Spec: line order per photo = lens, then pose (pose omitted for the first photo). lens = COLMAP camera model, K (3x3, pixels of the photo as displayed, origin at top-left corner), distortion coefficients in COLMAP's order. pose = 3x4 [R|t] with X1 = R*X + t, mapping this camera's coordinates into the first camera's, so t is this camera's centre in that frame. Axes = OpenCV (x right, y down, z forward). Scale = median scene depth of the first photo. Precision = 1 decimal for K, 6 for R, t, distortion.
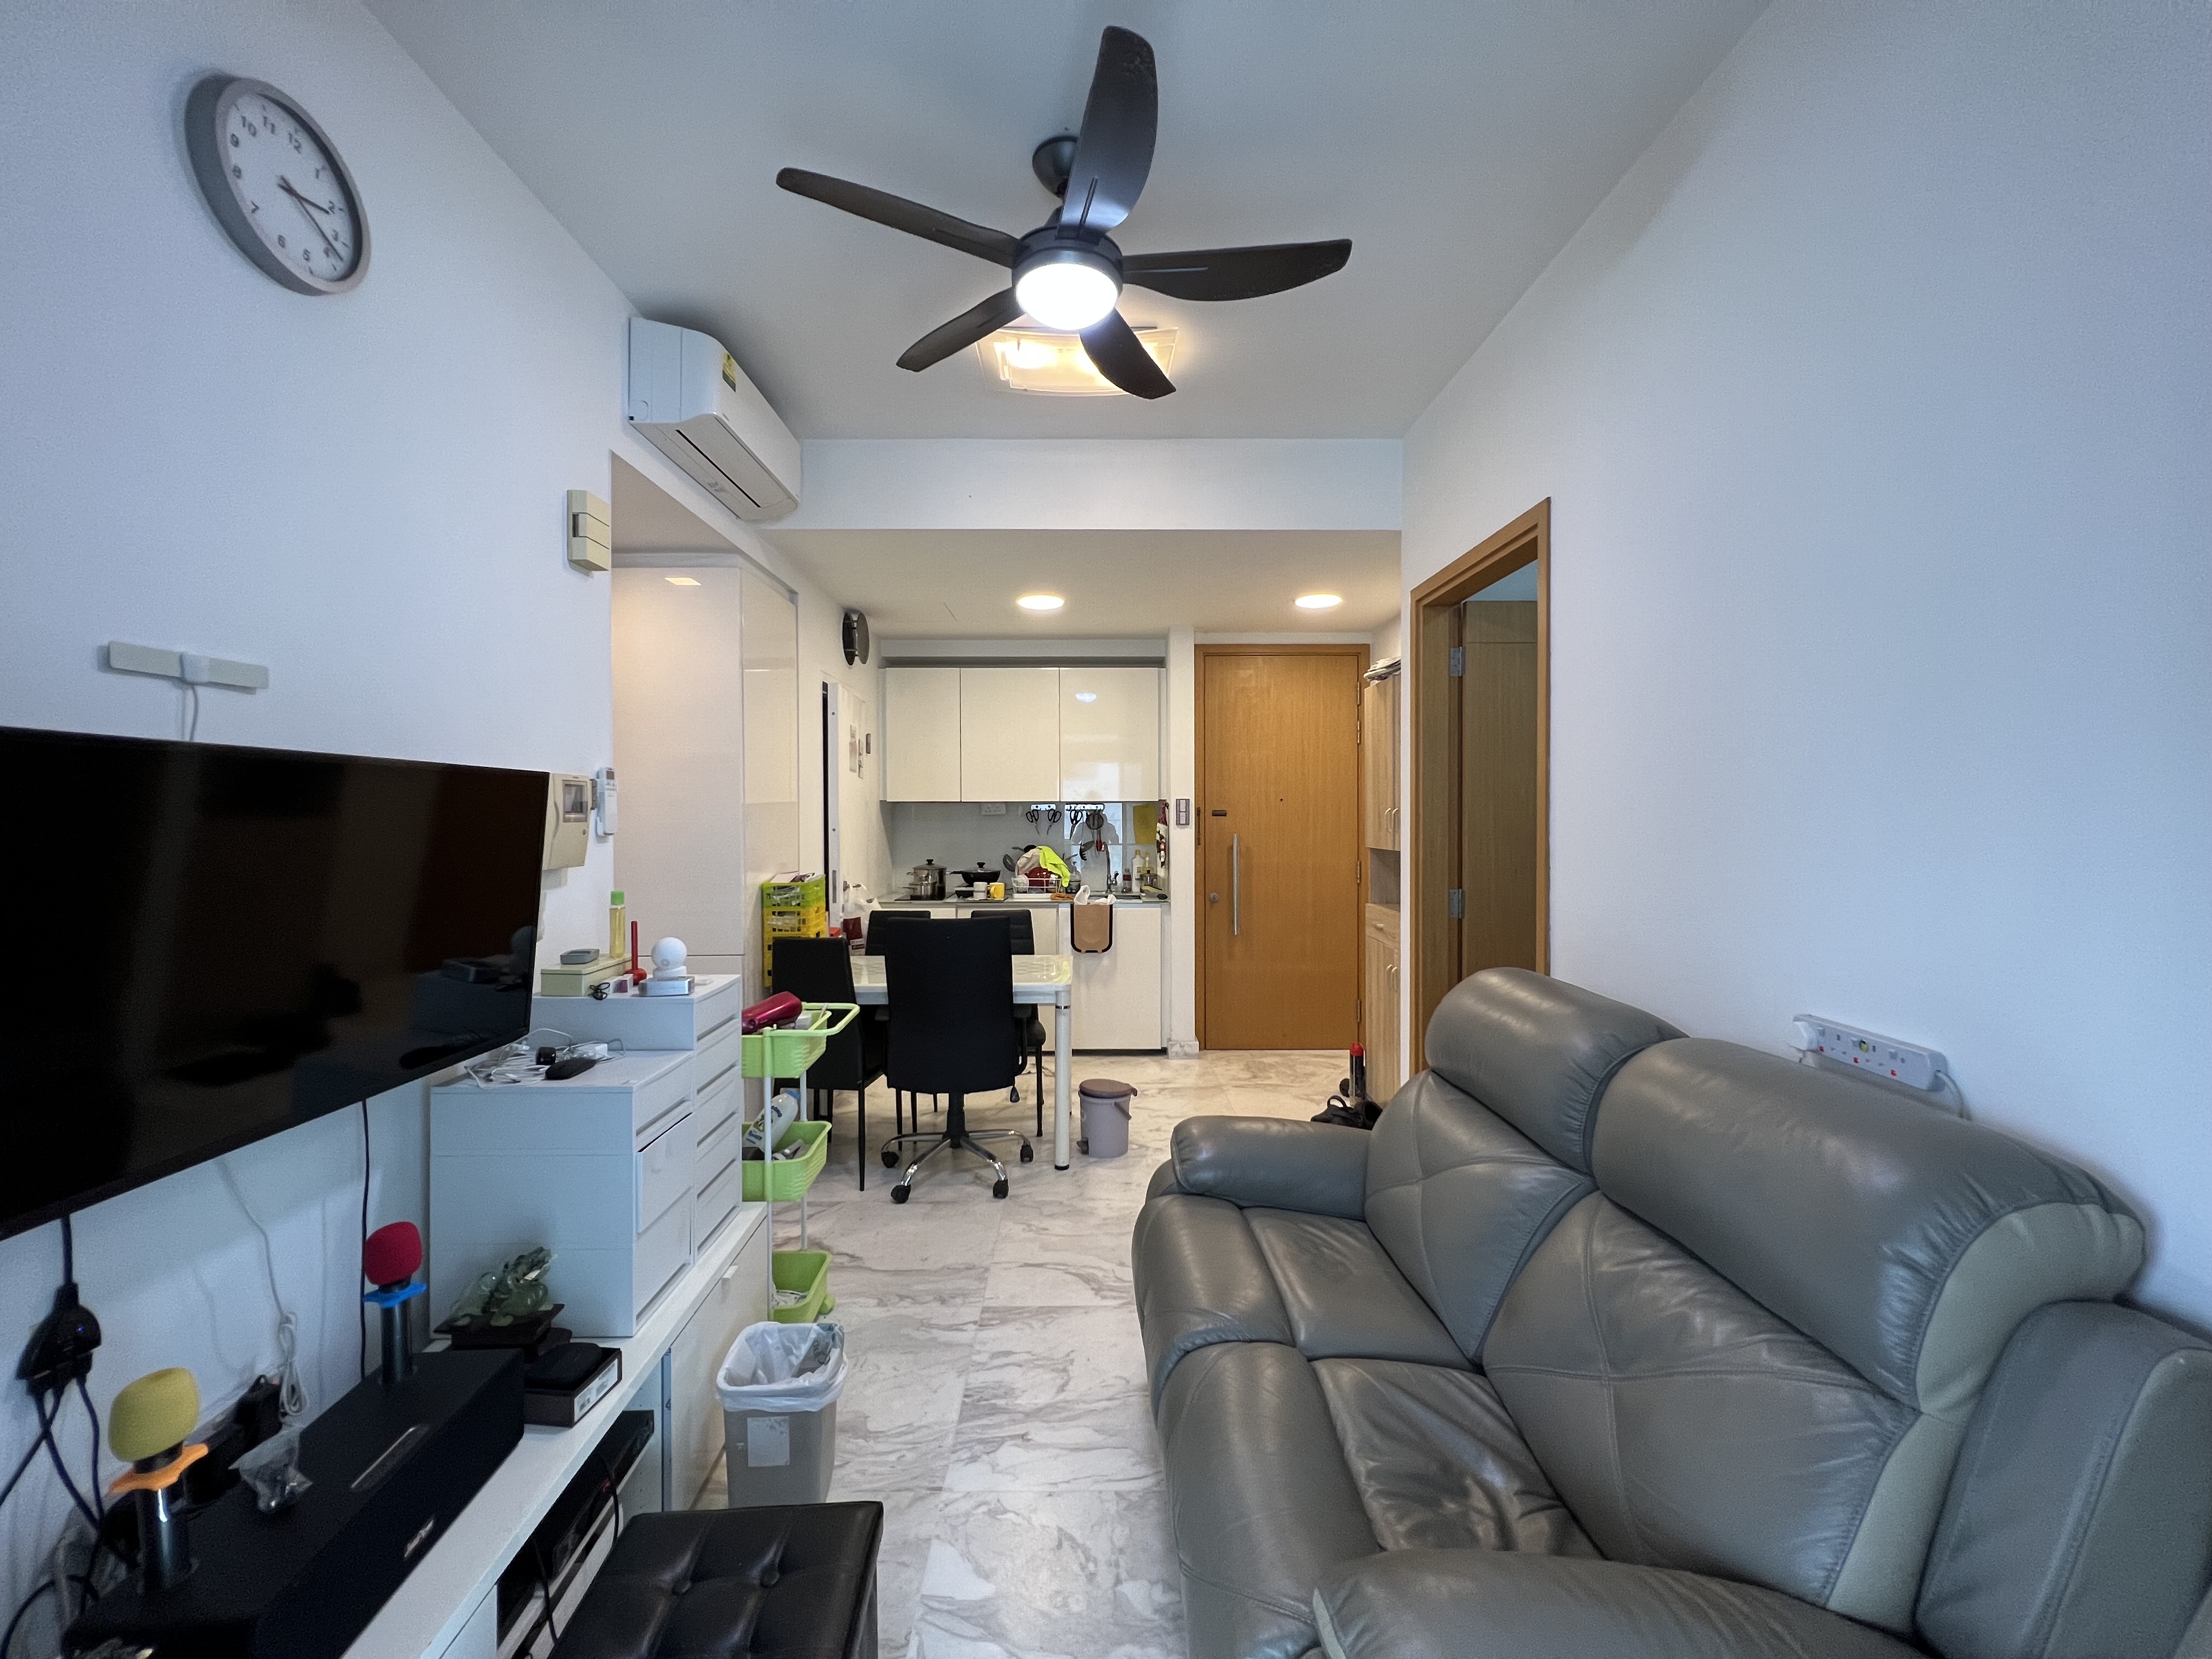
lens RADIAL K [[892.1, 0, 1099.4], [0, 892.1, 820.7], [0, 0, 1]] dist [0.002638, 0.000679]
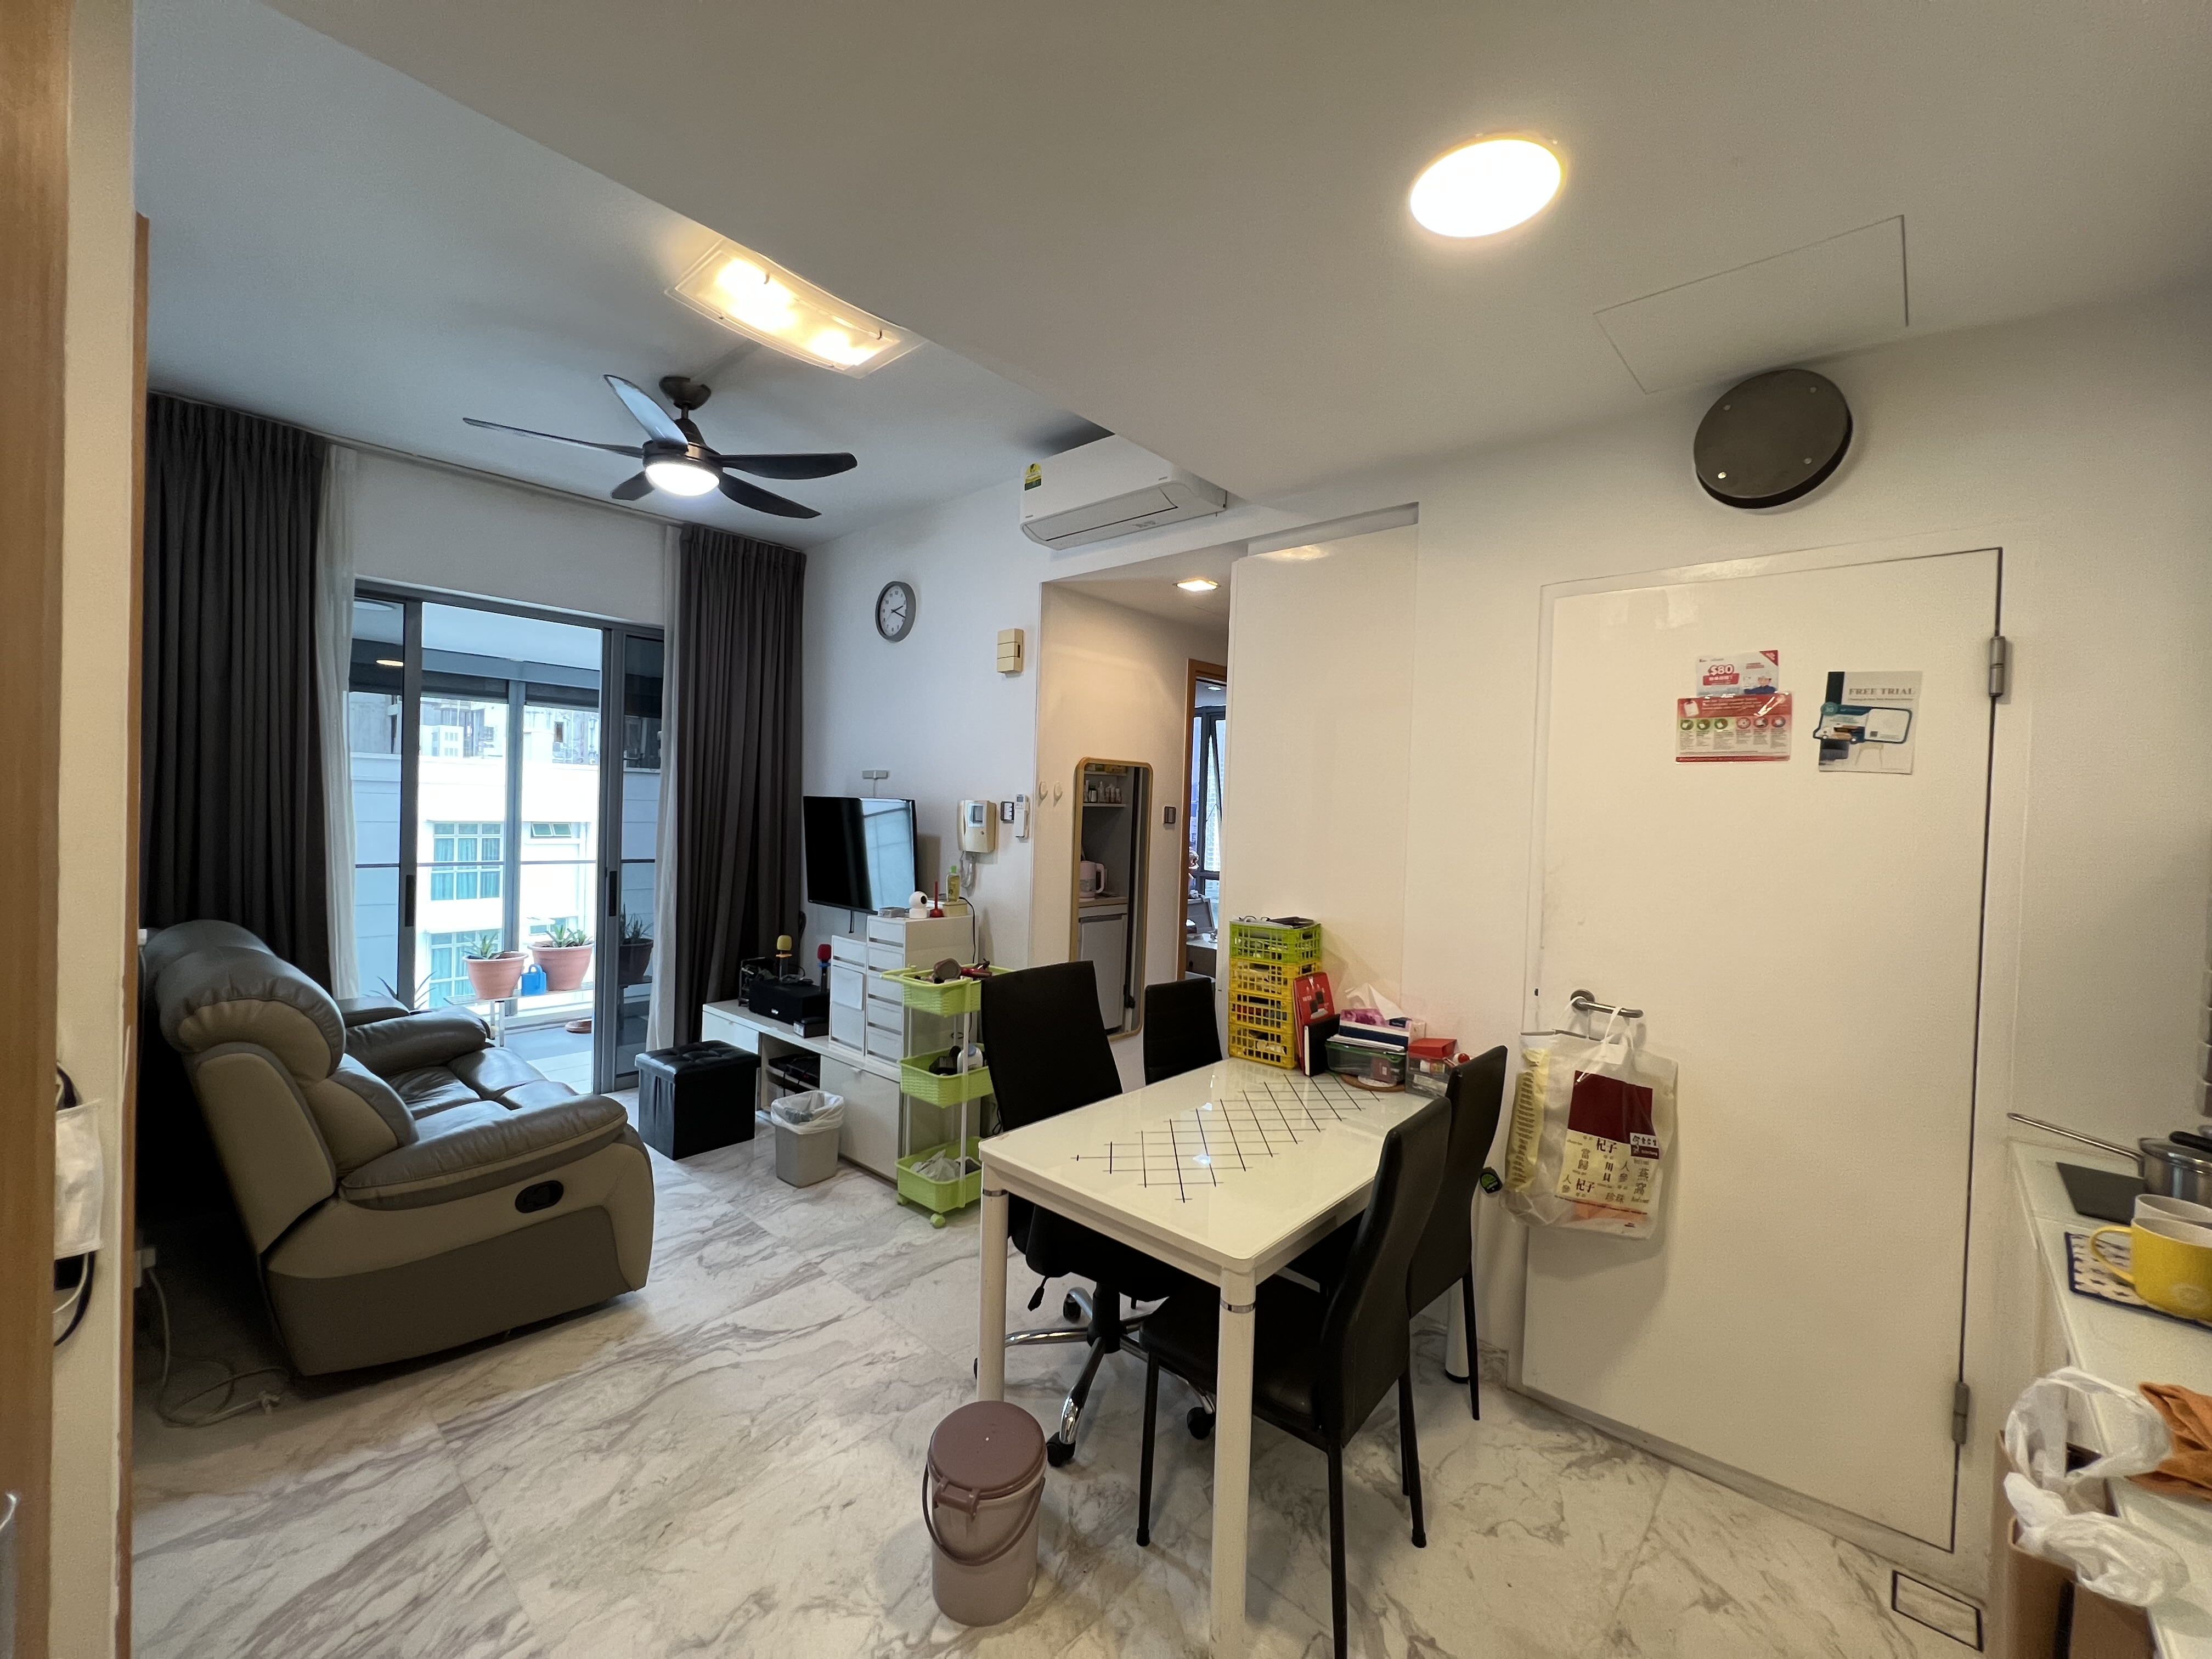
lens RADIAL K [[892.1, 0, 1102.5], [0, 892.1, 827.2], [0, 0, 1]] dist [0.002638, 0.000679]
pose [[-0.683832, -0.004114, -0.729628, 0.456301], [-0.032139, 0.999183, 0.024488, -0.041626], [0.728931, 0.040195, -0.683406, 2.045355]]
